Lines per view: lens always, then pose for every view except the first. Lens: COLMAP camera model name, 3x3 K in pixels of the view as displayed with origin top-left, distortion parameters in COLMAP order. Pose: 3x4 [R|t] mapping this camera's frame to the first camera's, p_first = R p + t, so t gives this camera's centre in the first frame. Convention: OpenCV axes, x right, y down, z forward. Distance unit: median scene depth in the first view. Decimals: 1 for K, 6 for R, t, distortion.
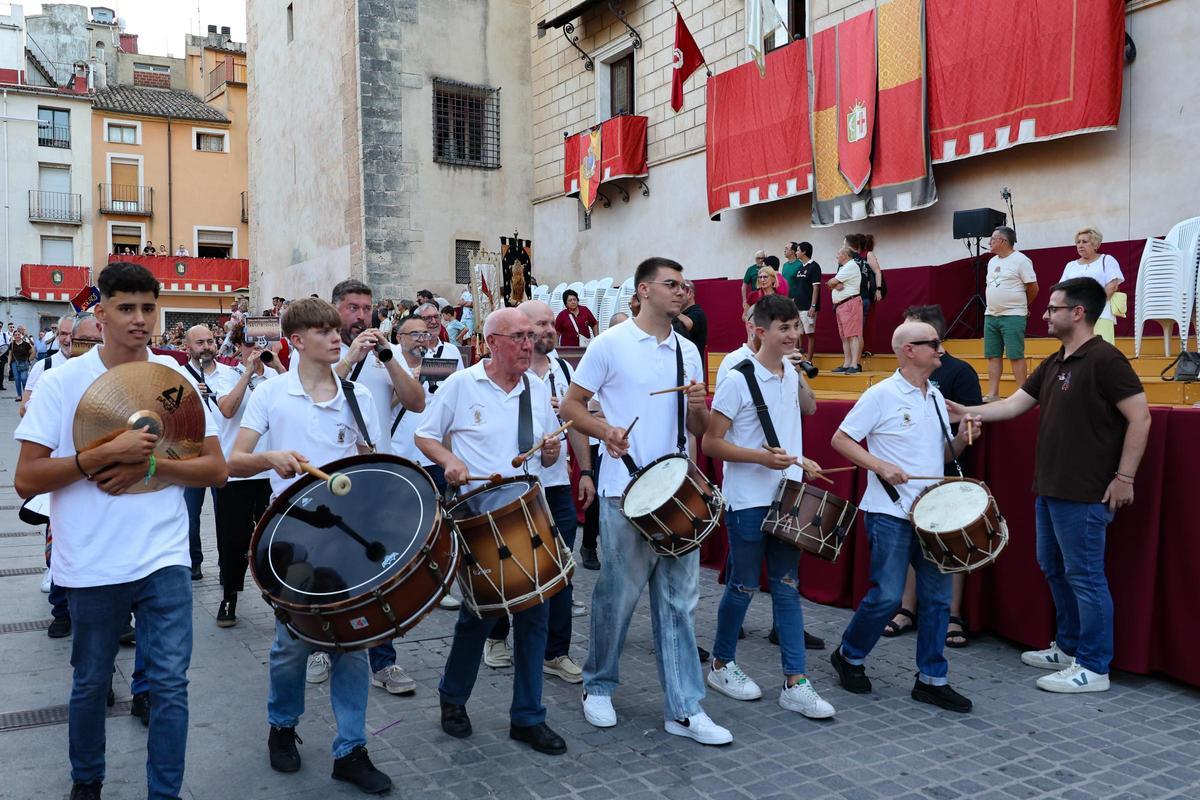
lens RADIAL K [[1212.2, 0, 600.0], [0, 1212.2, 400.0], [0, 0, 1]] dist [0.044294, 0.012720]
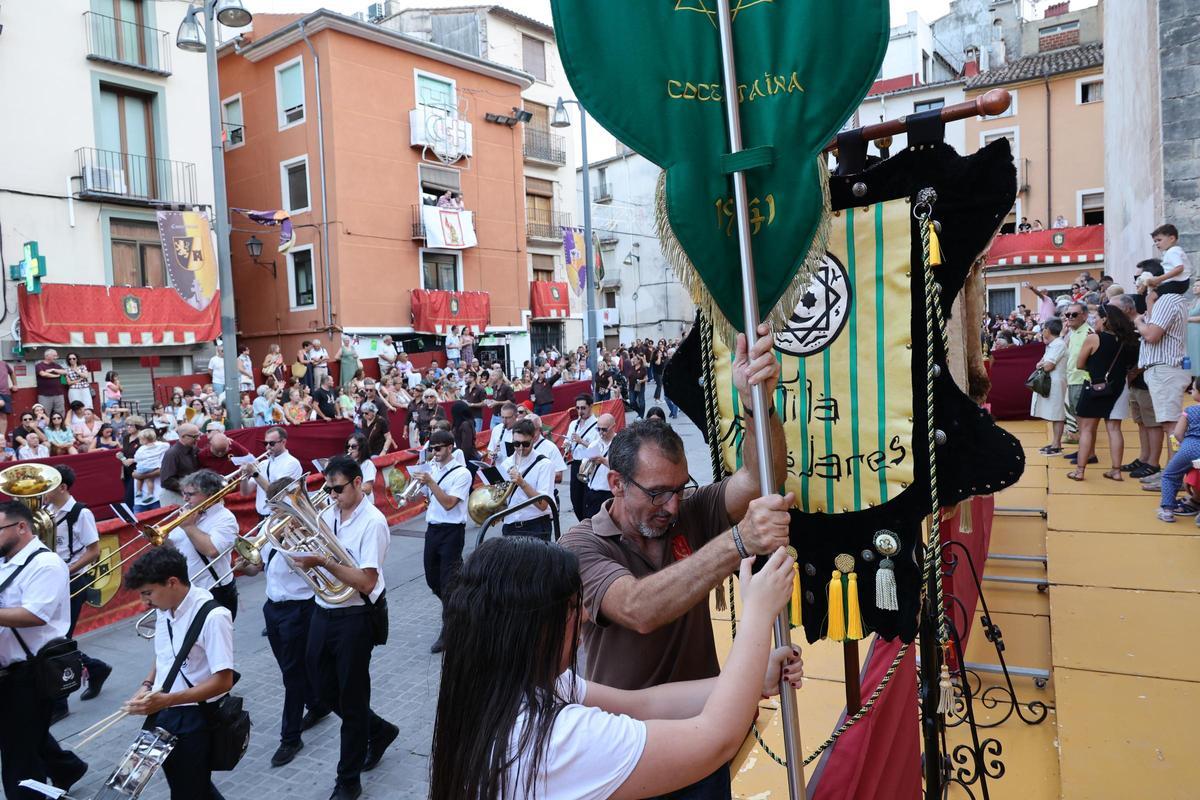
lens RADIAL K [[852.7, 0, 591.6], [0, 852.7, 392.9], [0, 0, 1]] dist [0.032514, -0.001614]
pose [[0.530176, 0.024555, -0.847532, 0.025887], [0.035268, 0.998077, 0.050979, -0.055222], [0.847154, -0.056918, 0.528291, 0.490932]]
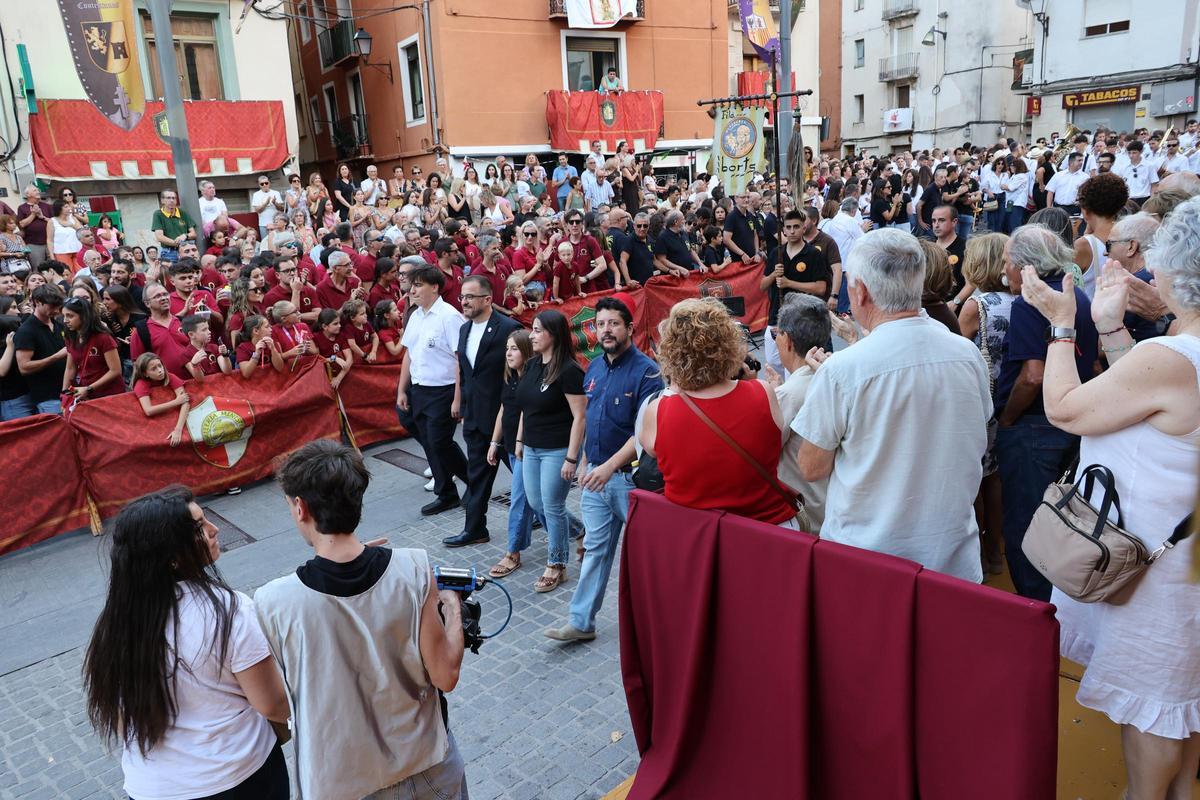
lens RADIAL K [[911.9, 0, 600.0], [0, 911.9, 400.0], [0, 0, 1]] dist [0.014584, 0.006895]
pose [[0.213122, 0.220609, -0.951793, -0.082705], [0.049342, 0.970501, 0.235993, -0.057047], [0.975779, -0.097259, 0.195950, 0.659260]]
